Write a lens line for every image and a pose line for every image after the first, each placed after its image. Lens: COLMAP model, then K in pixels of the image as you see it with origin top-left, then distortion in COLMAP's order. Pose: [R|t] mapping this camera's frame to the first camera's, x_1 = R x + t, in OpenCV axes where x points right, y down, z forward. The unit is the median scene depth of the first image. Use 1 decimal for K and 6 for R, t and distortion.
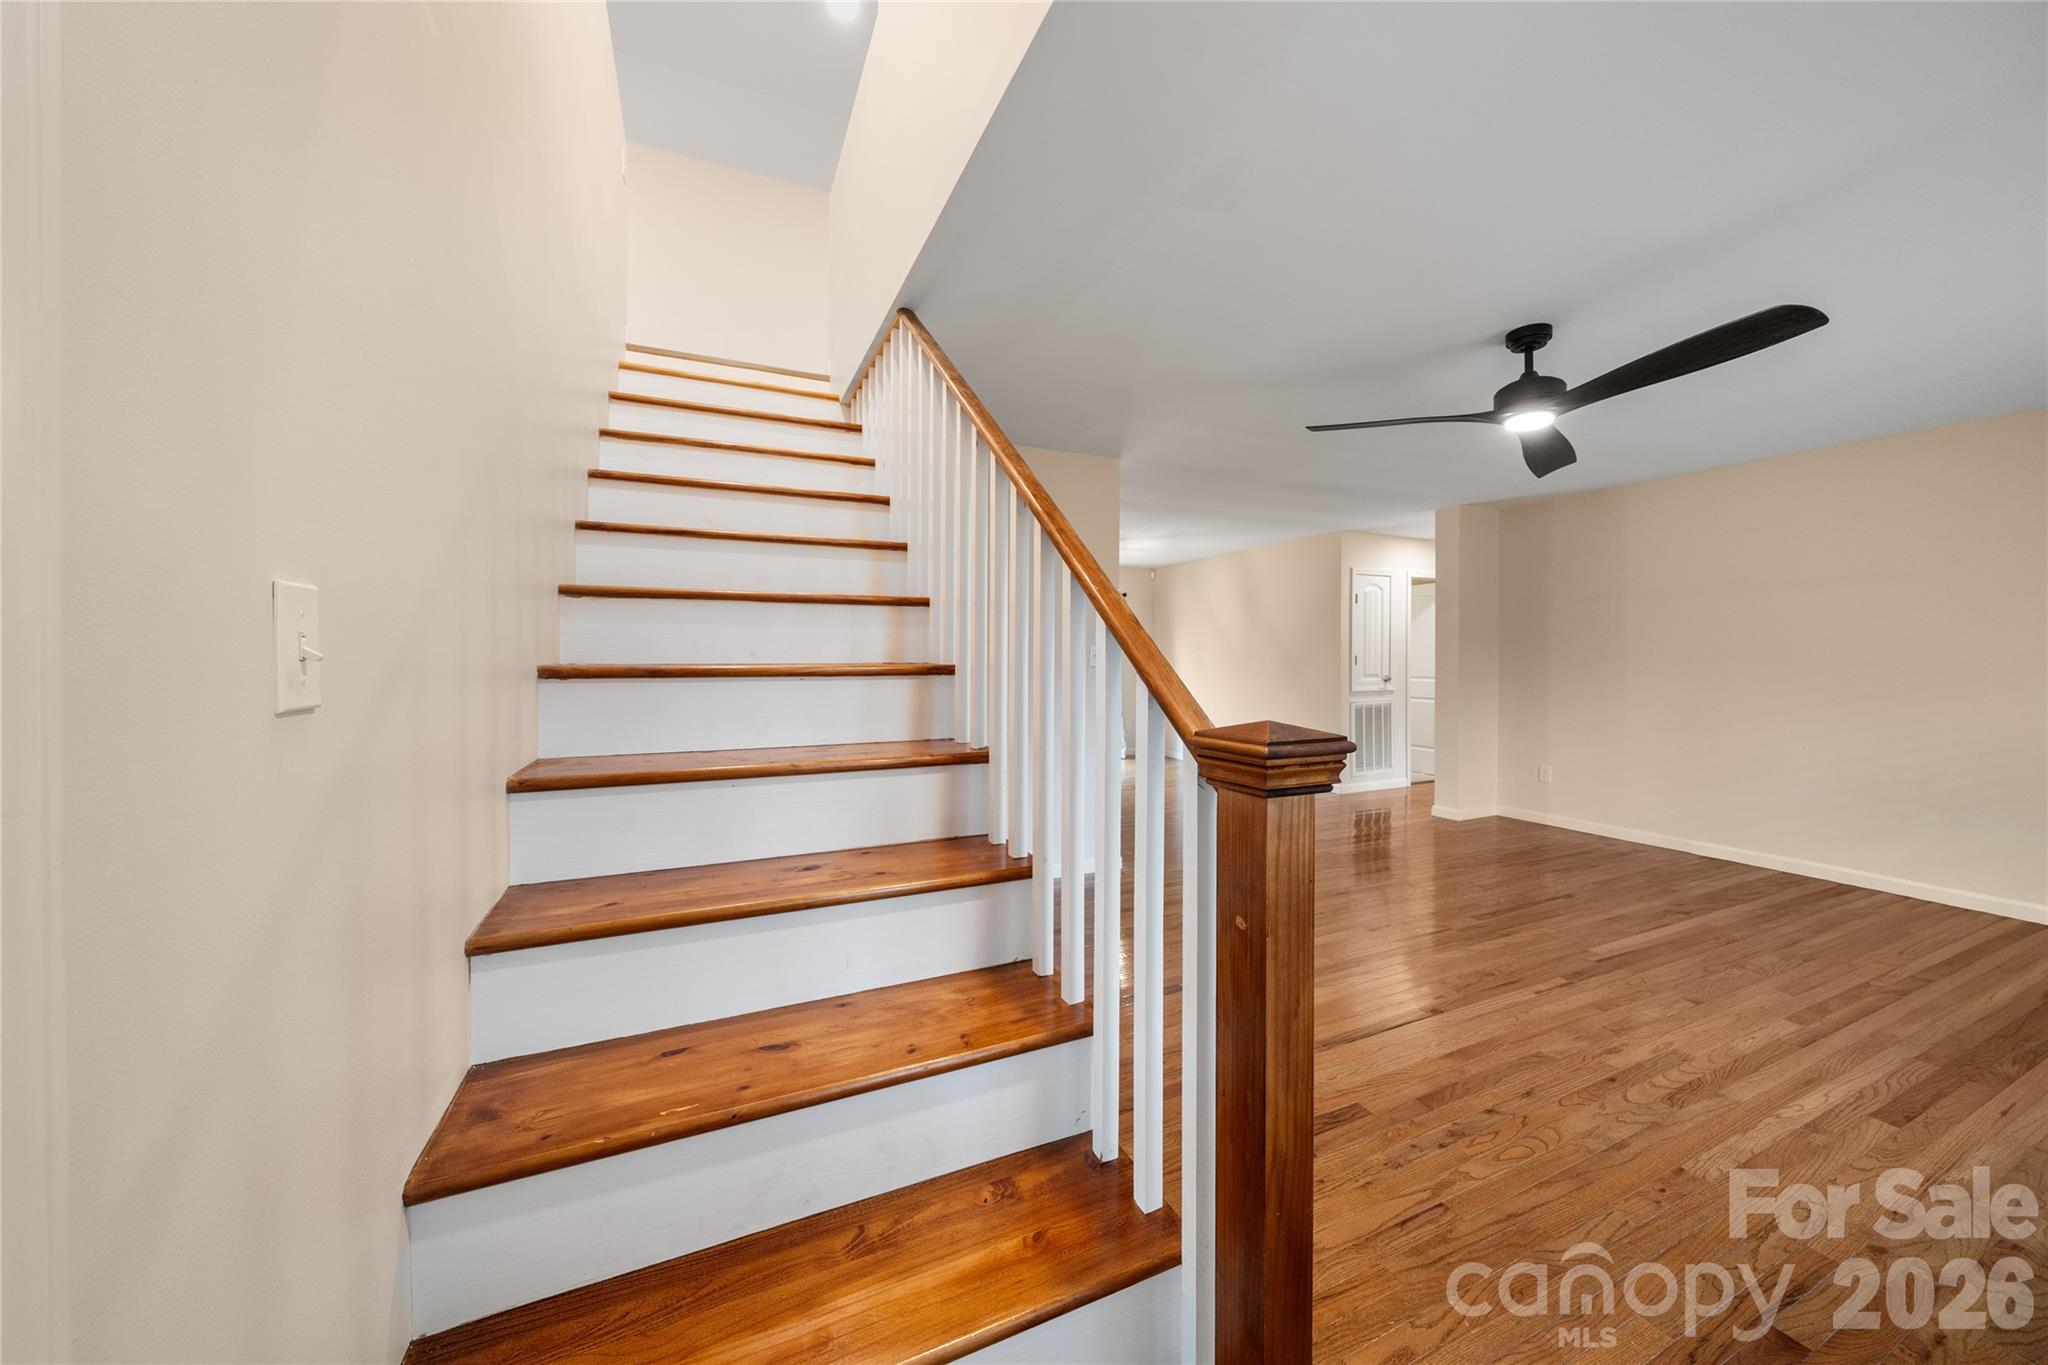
lens RADIAL K [[704.8, 0, 1028.8], [0, 704.8, 673.0], [0, 0, 1]] dist [-0.002450, -0.000046]
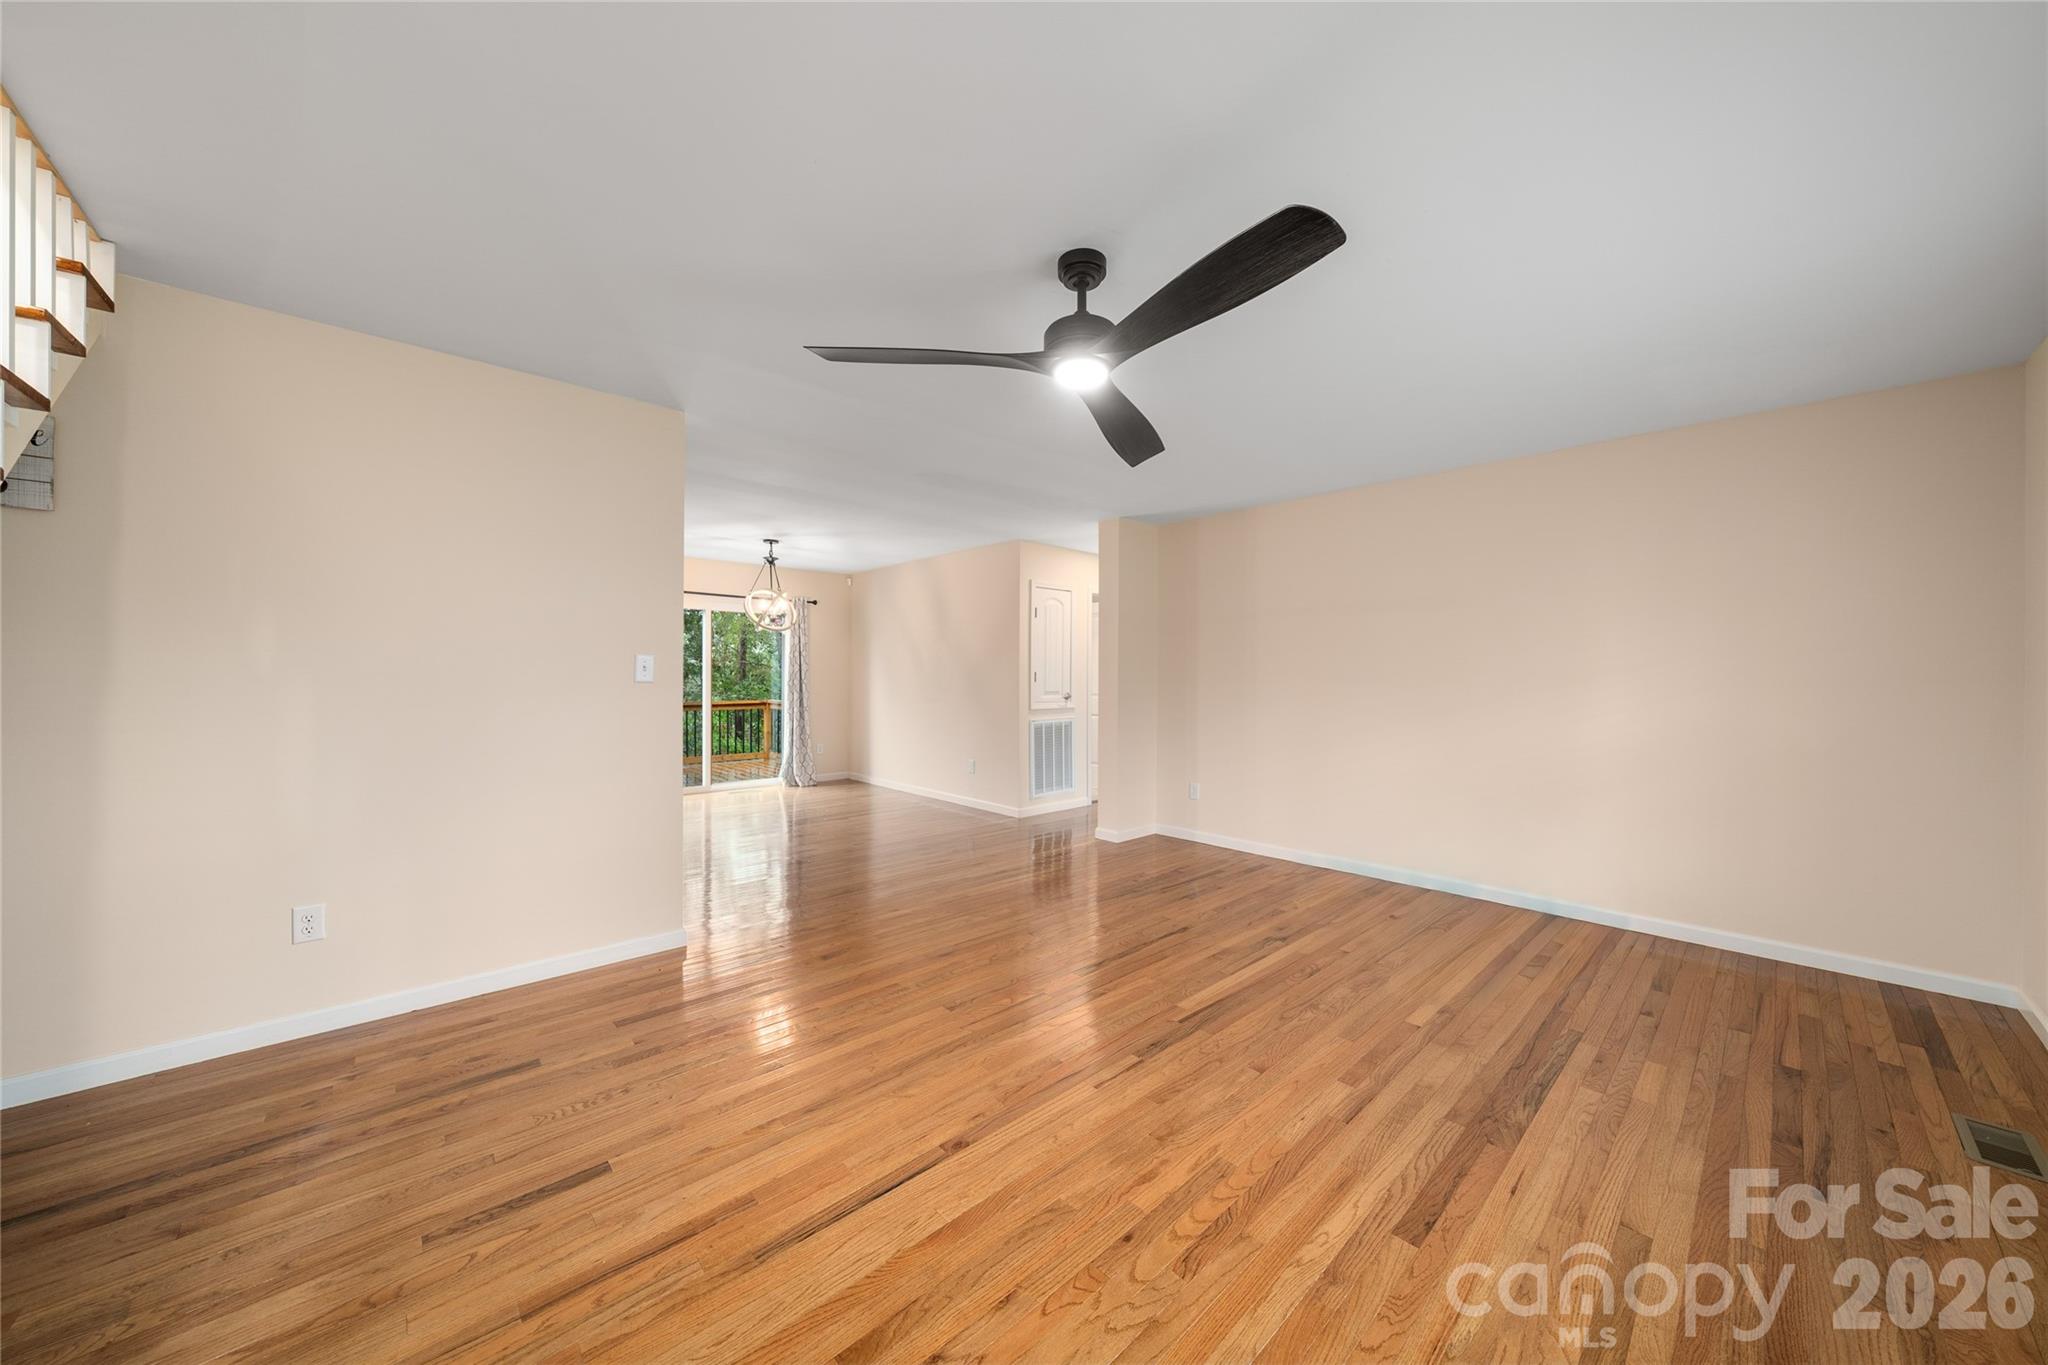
lens RADIAL K [[696.7, 0, 1018.4], [0, 696.7, 688.5], [0, 0, 1]] dist [-0.006349, -0.000137]
pose [[0.952399, 0.002388, 0.304844, 0.342697], [-0.001869, 0.999996, -0.001994, -0.001096], [-0.304848, 0.001330, 0.952400, 0.232216]]
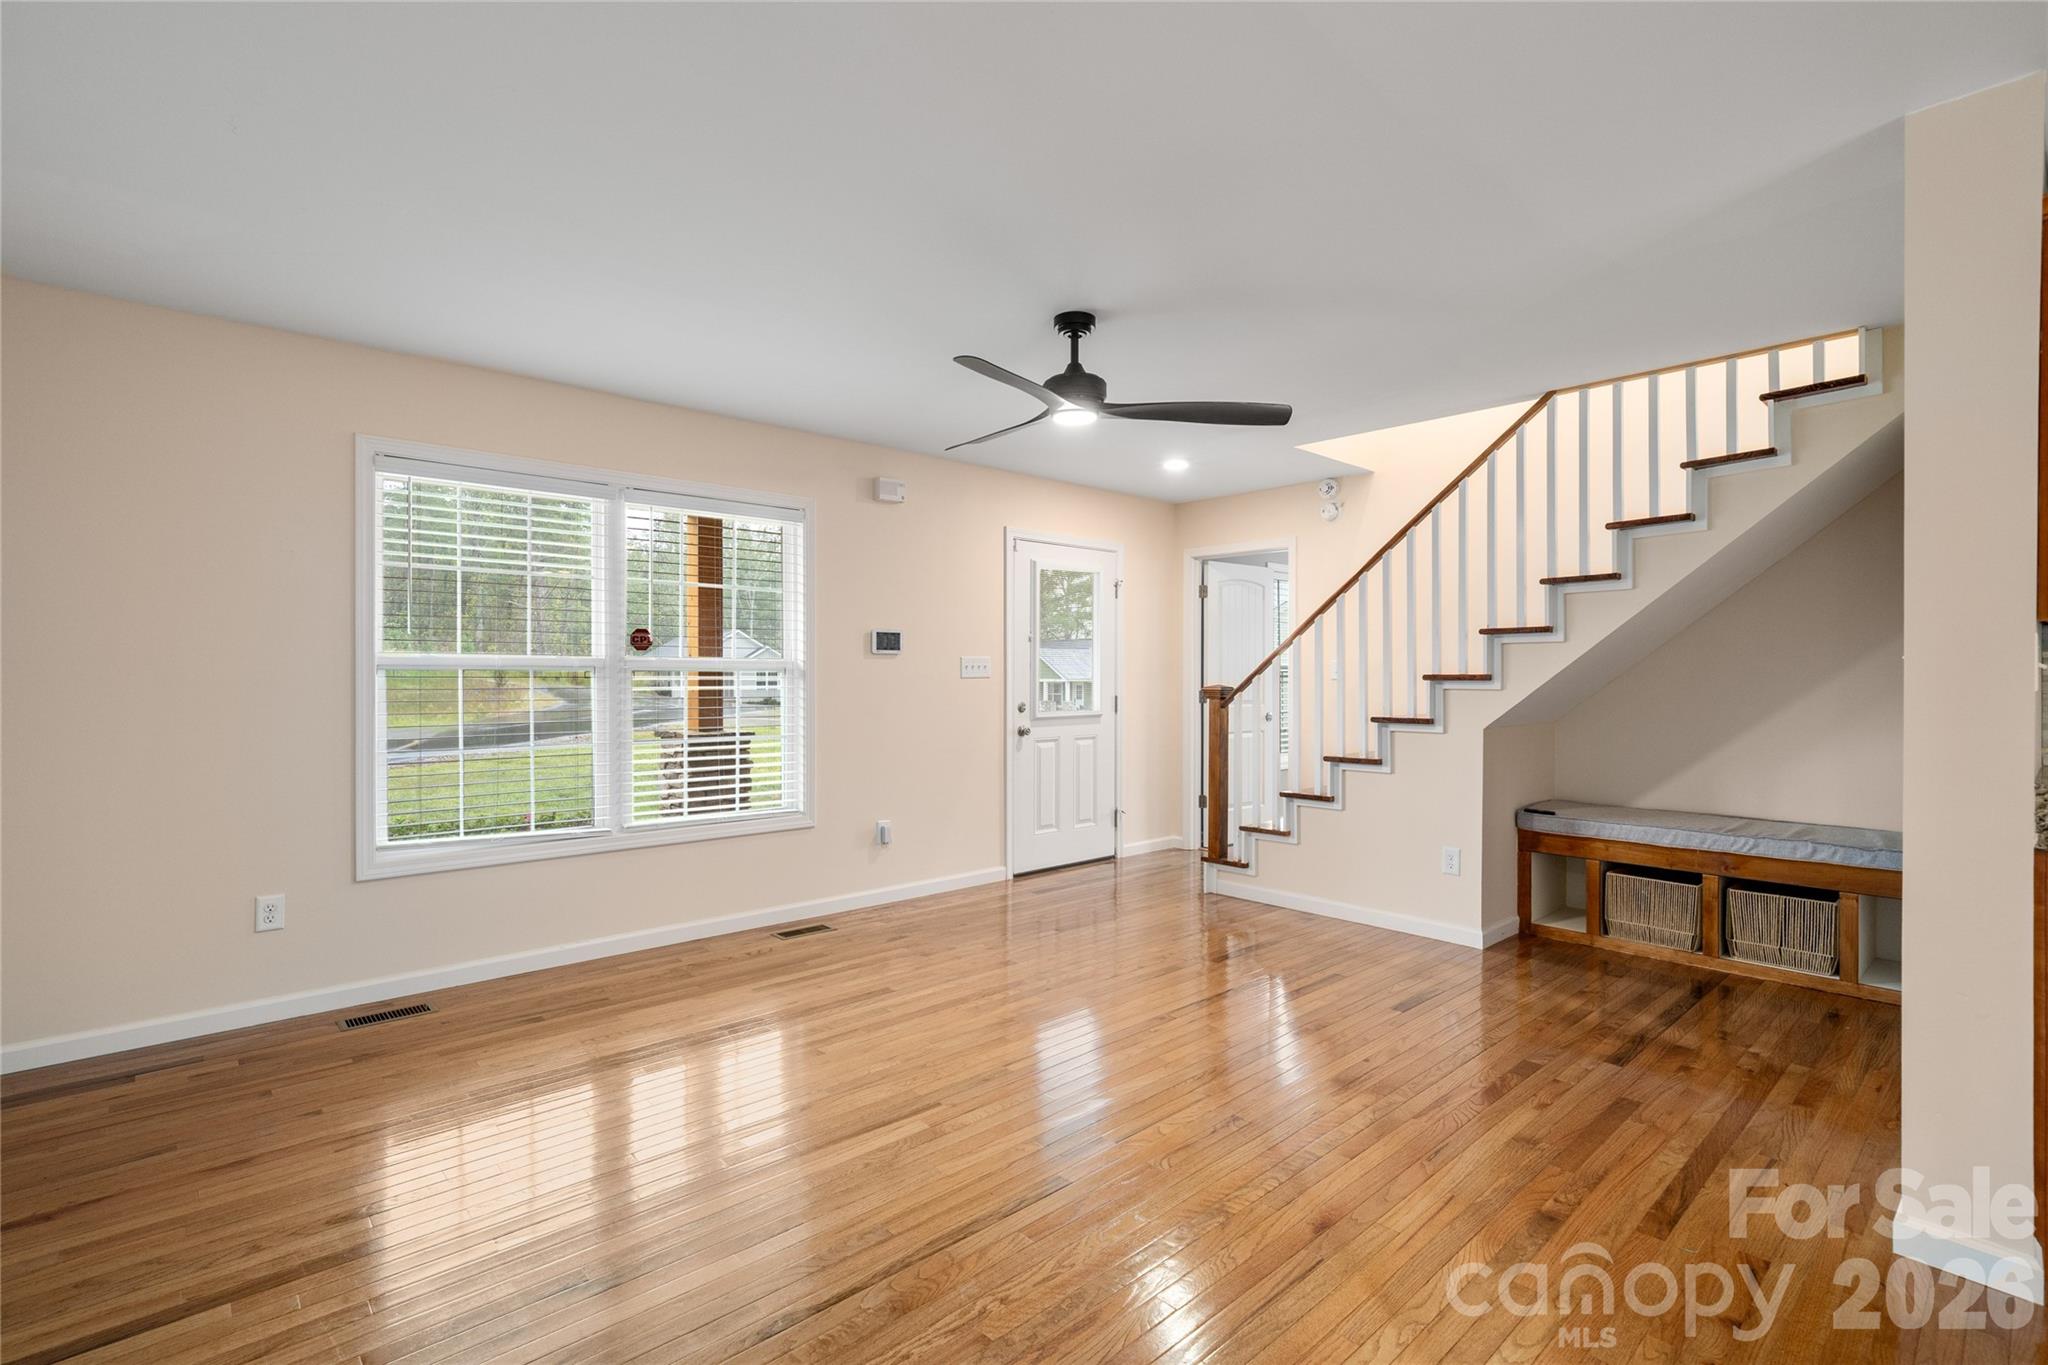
lens RADIAL K [[949.1, 0, 1029.5], [0, 949.1, 680.1], [0, 0, 1]] dist [-0.000993, 0.000114]
pose [[-0.948797, 0.003523, -0.315866, 0.988907], [-0.004610, 0.999677, 0.024998, -0.031759], [0.315852, 0.025174, -0.948475, 1.851841]]
